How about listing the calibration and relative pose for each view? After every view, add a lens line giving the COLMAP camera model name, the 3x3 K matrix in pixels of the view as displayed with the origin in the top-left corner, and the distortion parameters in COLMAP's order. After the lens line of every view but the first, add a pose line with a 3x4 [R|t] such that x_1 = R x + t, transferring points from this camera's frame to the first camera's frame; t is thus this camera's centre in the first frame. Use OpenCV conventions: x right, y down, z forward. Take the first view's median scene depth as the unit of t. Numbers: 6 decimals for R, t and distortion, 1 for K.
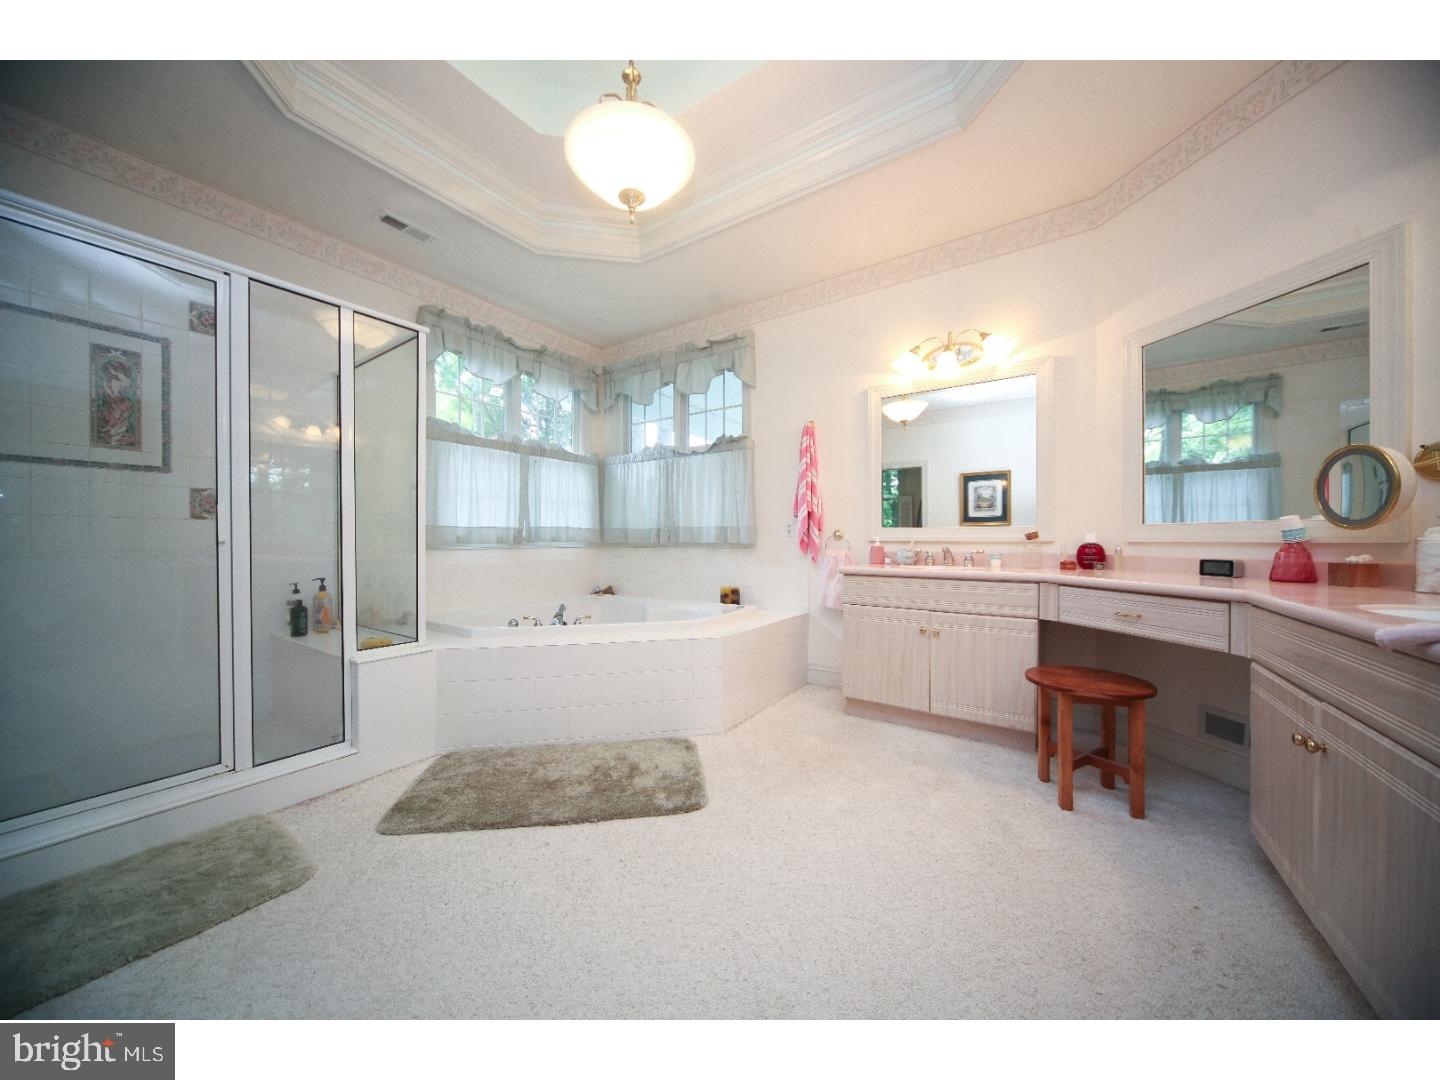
lens RADIAL K [[495.3, 0, 717.3], [0, 495.3, 542.5], [0, 0, 1]] dist [-0.010013, -0.000117]
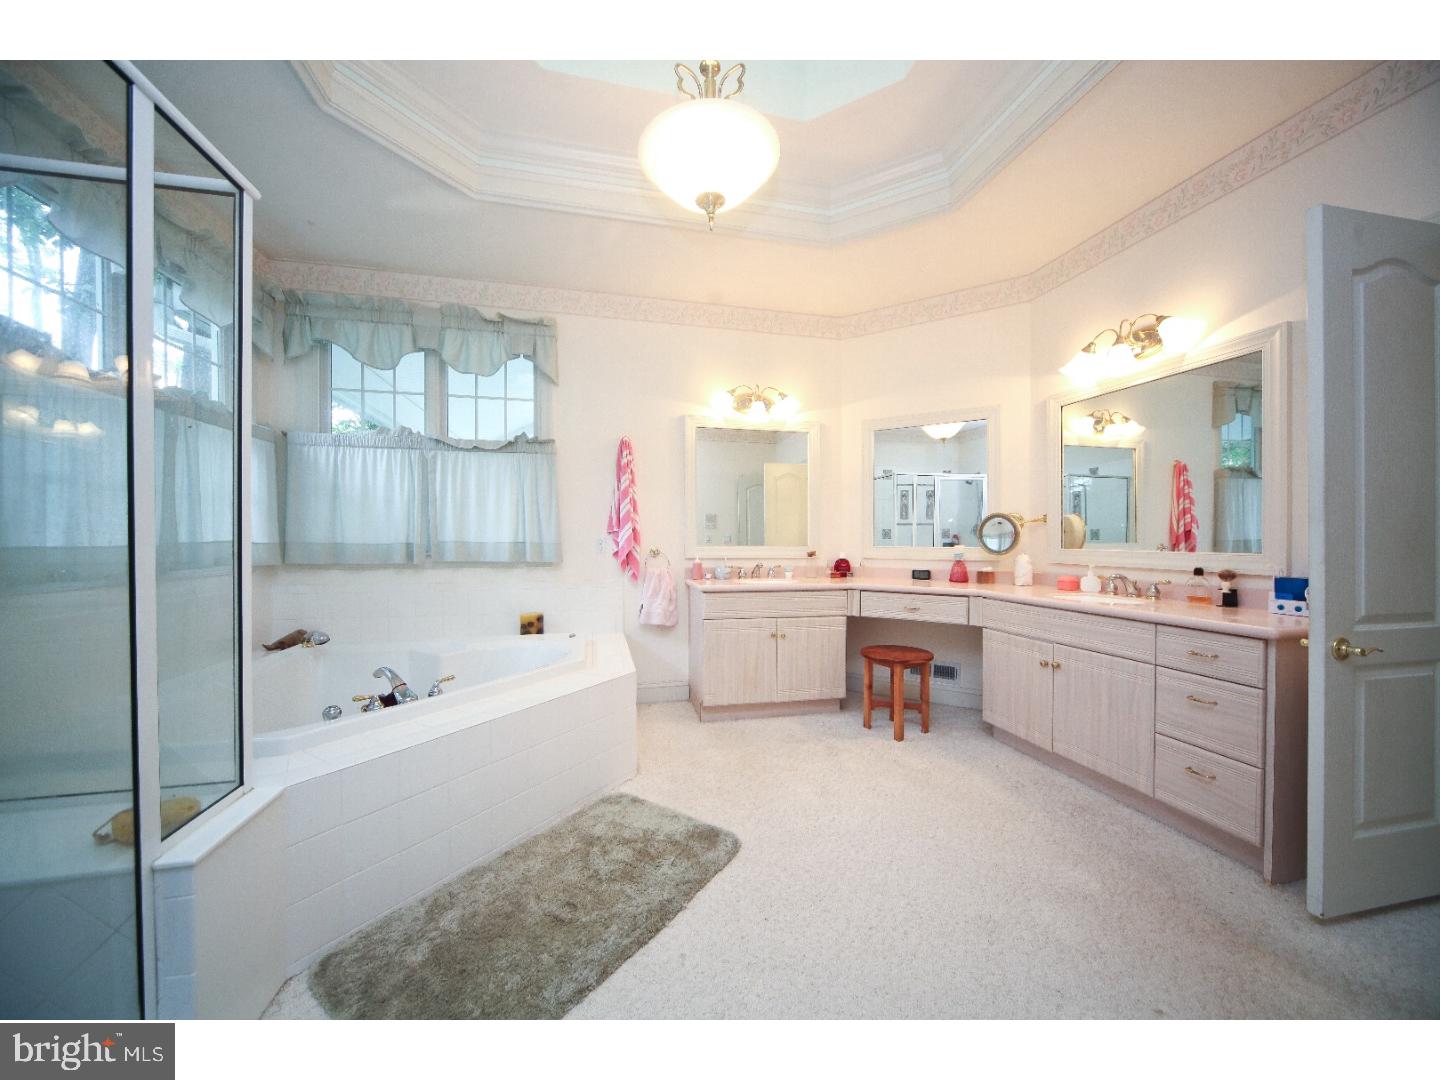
lens RADIAL K [[521.2, 0, 717.9], [0, 521.2, 537.8], [0, 0, 1]] dist [-0.009578, 0.000044]
pose [[0.676344, 0.002451, 0.736582, -0.491327], [0.000666, 0.999992, -0.003940, -0.043635], [-0.736586, 0.003155, 0.676337, 0.190069]]
